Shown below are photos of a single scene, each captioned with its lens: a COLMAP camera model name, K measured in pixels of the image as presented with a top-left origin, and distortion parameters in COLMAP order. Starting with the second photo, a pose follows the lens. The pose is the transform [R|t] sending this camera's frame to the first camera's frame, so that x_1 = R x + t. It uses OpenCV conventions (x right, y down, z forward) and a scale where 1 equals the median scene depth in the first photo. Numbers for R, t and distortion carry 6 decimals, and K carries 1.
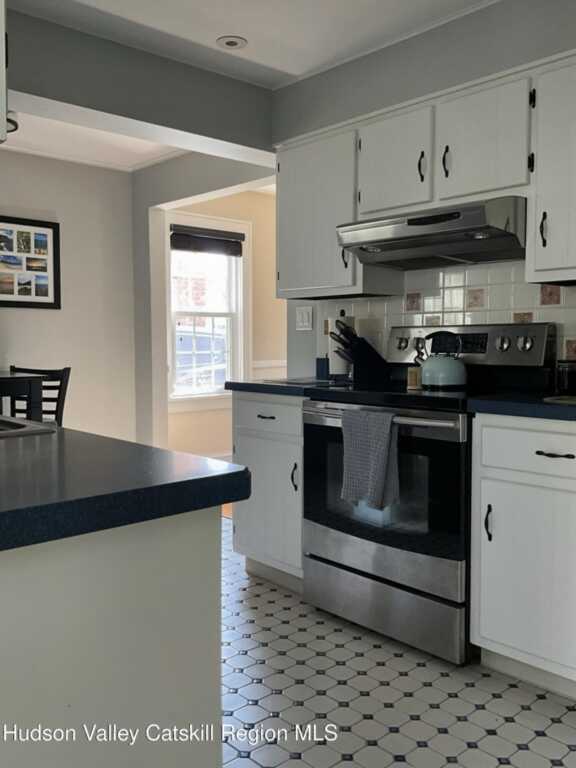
lens RADIAL K [[661.1, 0, 290.4], [0, 661.1, 382.7], [0, 0, 1]] dist [0.098376, -0.199247]
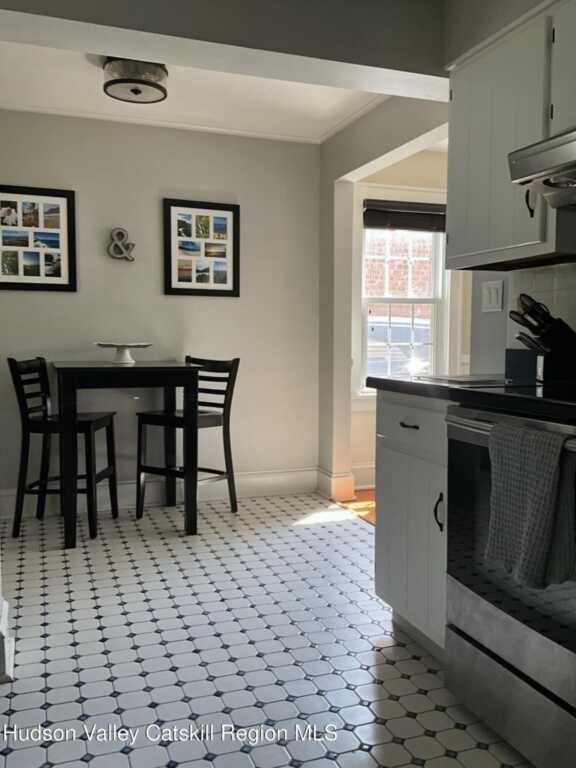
lens RADIAL K [[647.8, 0, 288.1], [0, 647.8, 381.2], [0, 0, 1]] dist [0.108928, -0.213516]
pose [[0.922225, 0.029538, -0.385524, 0.083075], [-0.028644, 0.999557, 0.008063, -0.000201], [0.385592, 0.003608, 0.922662, 0.189211]]
